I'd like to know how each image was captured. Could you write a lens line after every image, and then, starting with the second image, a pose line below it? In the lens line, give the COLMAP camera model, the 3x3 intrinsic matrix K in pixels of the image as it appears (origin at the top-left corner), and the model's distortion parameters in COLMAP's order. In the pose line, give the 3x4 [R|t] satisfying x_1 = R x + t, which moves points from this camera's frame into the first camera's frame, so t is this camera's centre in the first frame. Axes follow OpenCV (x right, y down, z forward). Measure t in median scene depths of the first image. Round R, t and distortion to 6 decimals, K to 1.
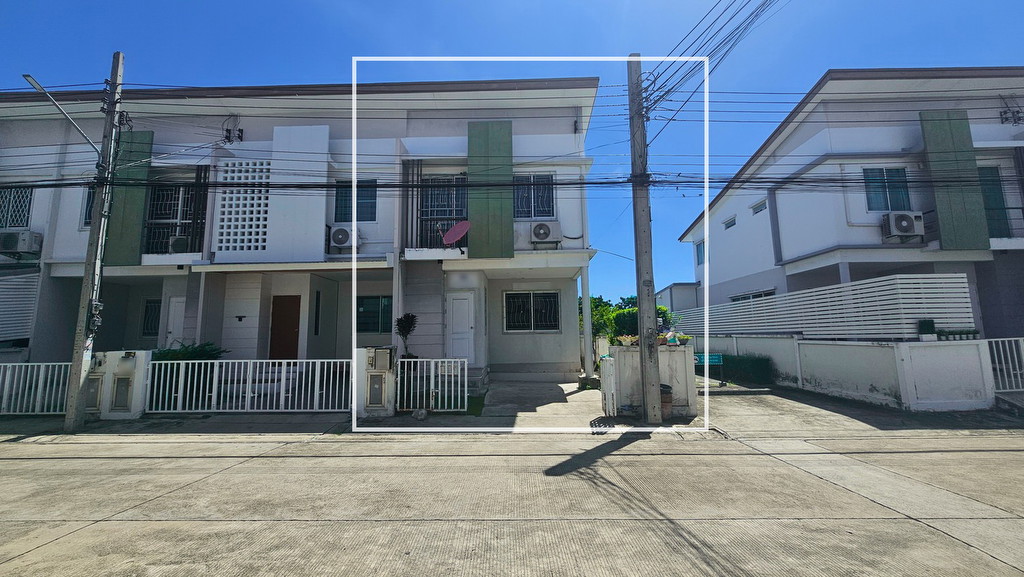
lens RADIAL K [[421.2, 0, 512.0], [0, 421.2, 281.8], [0, 0, 1]] dist [0.000220, 0.000708]
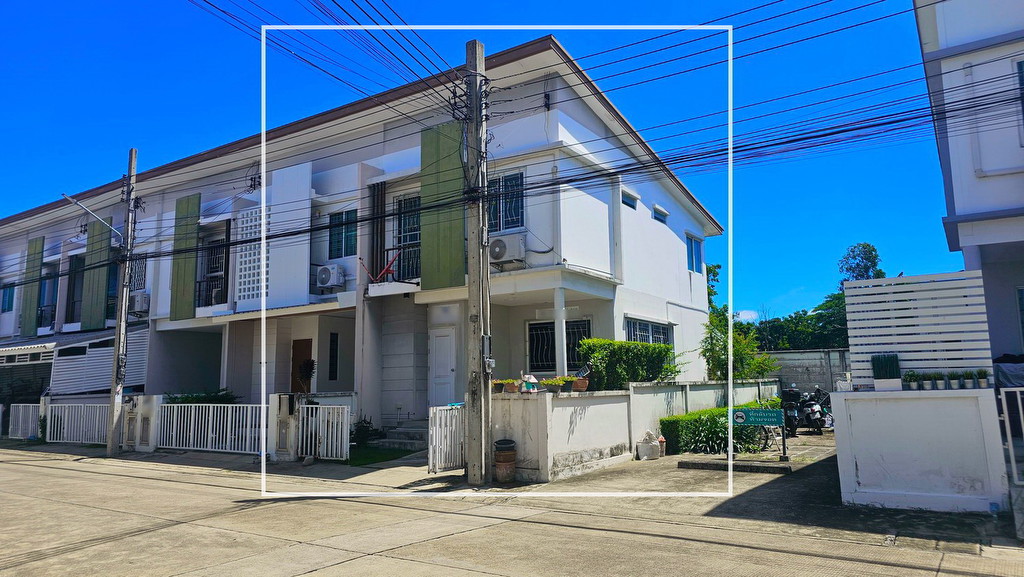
lens RADIAL K [[675.3, 0, 512.4], [0, 675.3, 287.5], [0, 0, 1]] dist [0.032355, -0.003760]
pose [[0.846857, -0.074579, -0.526566, 0.778146], [0.074547, 0.996990, -0.021315, -0.018388], [0.526571, -0.021203, 0.849867, -0.078019]]
